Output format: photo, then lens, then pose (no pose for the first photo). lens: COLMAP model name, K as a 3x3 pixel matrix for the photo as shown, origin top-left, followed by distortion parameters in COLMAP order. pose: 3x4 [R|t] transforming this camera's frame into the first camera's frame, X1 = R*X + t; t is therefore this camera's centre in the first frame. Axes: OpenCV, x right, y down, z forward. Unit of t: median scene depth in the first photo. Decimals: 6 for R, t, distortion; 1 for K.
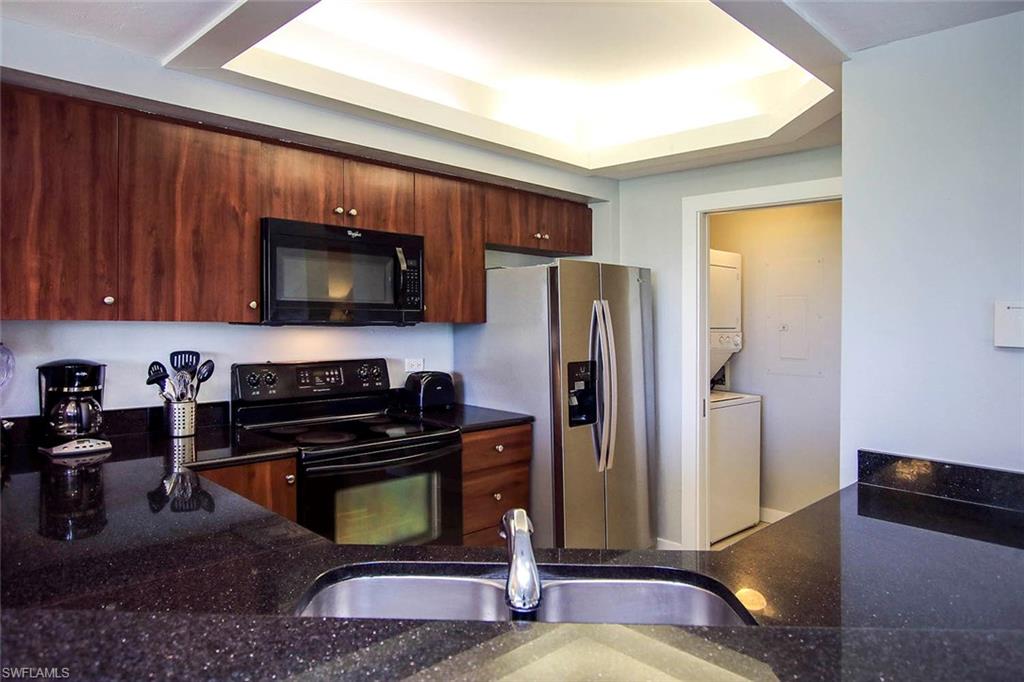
lens RADIAL K [[660.8, 0, 512.0], [0, 660.8, 341.0], [0, 0, 1]] dist [-0.022173, -0.000357]
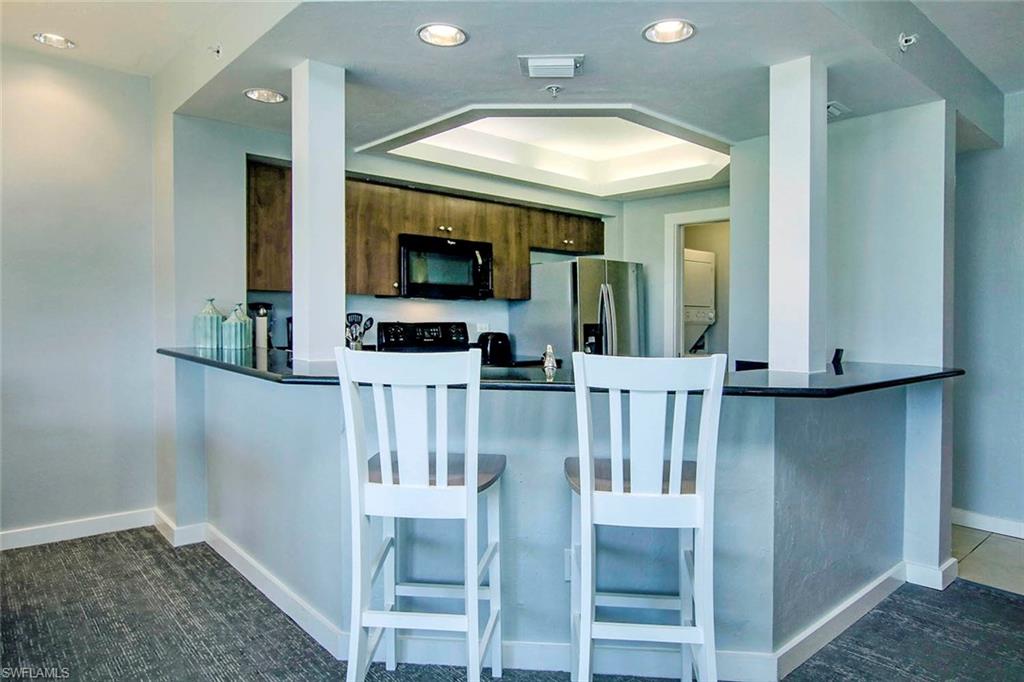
lens RADIAL K [[639.0, 0, 510.2], [0, 639.0, 356.5], [0, 0, 1]] dist [0.001039, -0.000074]
pose [[0.998186, 0.002539, -0.060148, 0.002443], [-0.000876, 0.999617, 0.027665, 0.064558], [0.060195, -0.027562, 0.997806, -0.489617]]
